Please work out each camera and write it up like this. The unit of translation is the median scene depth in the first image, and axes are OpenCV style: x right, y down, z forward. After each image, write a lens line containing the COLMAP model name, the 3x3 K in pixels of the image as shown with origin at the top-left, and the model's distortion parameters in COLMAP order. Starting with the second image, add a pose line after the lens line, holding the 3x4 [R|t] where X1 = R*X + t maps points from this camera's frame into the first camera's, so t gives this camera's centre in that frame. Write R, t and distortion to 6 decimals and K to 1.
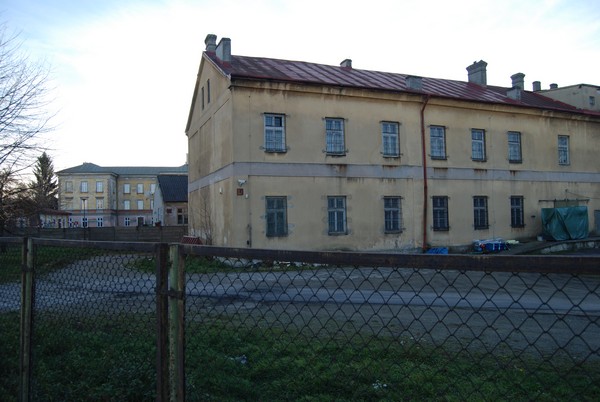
lens RADIAL K [[472.0, 0, 300.0], [0, 472.0, 201.0], [0, 0, 1]] dist [-0.099492, 0.043518]
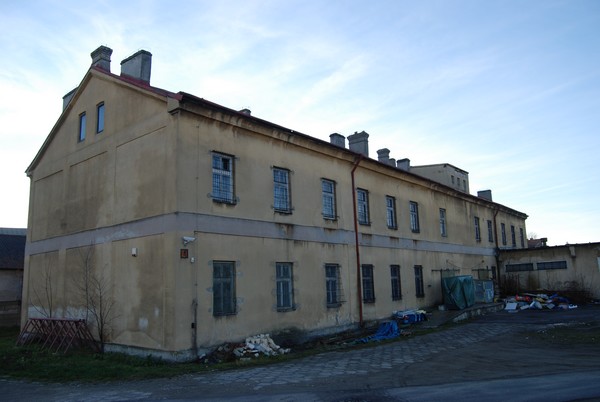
lens RADIAL K [[472.0, 0, 300.0], [0, 472.0, 201.0], [0, 0, 1]] dist [-0.099492, 0.043518]
pose [[0.880573, 0.074826, 0.467967, -0.280619], [-0.001274, 0.987827, -0.155552, 0.010933], [-0.473909, 0.136379, 0.869949, 0.260123]]
